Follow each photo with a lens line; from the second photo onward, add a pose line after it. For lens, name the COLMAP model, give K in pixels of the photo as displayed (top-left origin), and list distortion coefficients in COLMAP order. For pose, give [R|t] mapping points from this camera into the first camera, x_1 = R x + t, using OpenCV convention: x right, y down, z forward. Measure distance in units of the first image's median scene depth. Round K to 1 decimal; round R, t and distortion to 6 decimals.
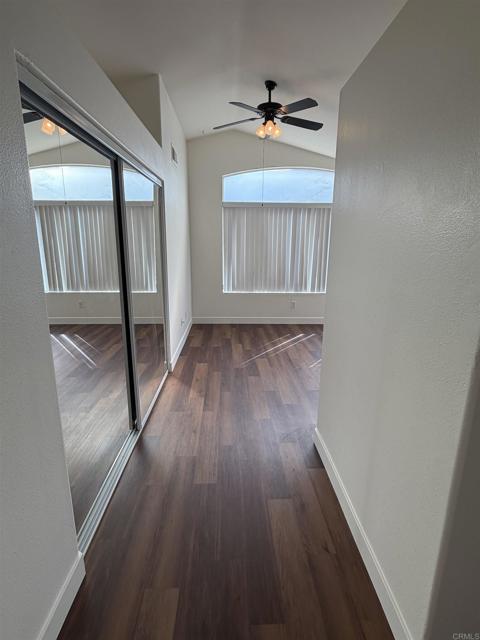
lens RADIAL K [[337.2, 0, 240.0], [0, 337.2, 320.0], [0, 0, 1]] dist [0.001920, 0.000948]
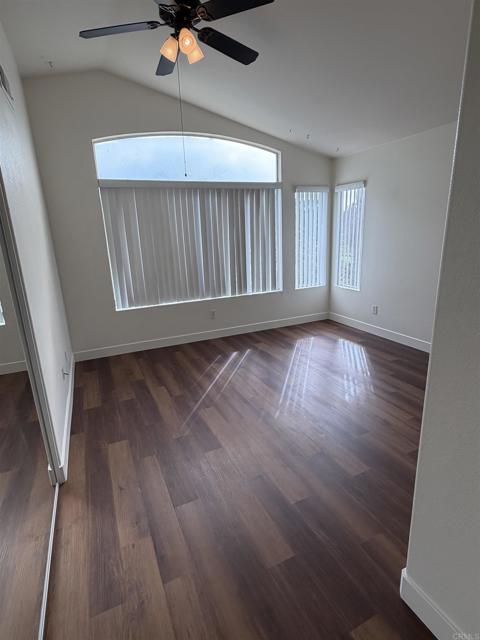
lens RADIAL K [[337.2, 0, 240.0], [0, 337.2, 320.0], [0, 0, 1]] dist [0.001920, 0.000948]
pose [[0.924269, -0.142302, 0.354228, -0.068229], [0.135318, 0.989800, 0.044546, -0.063879], [-0.356954, 0.006761, 0.934098, 0.269544]]
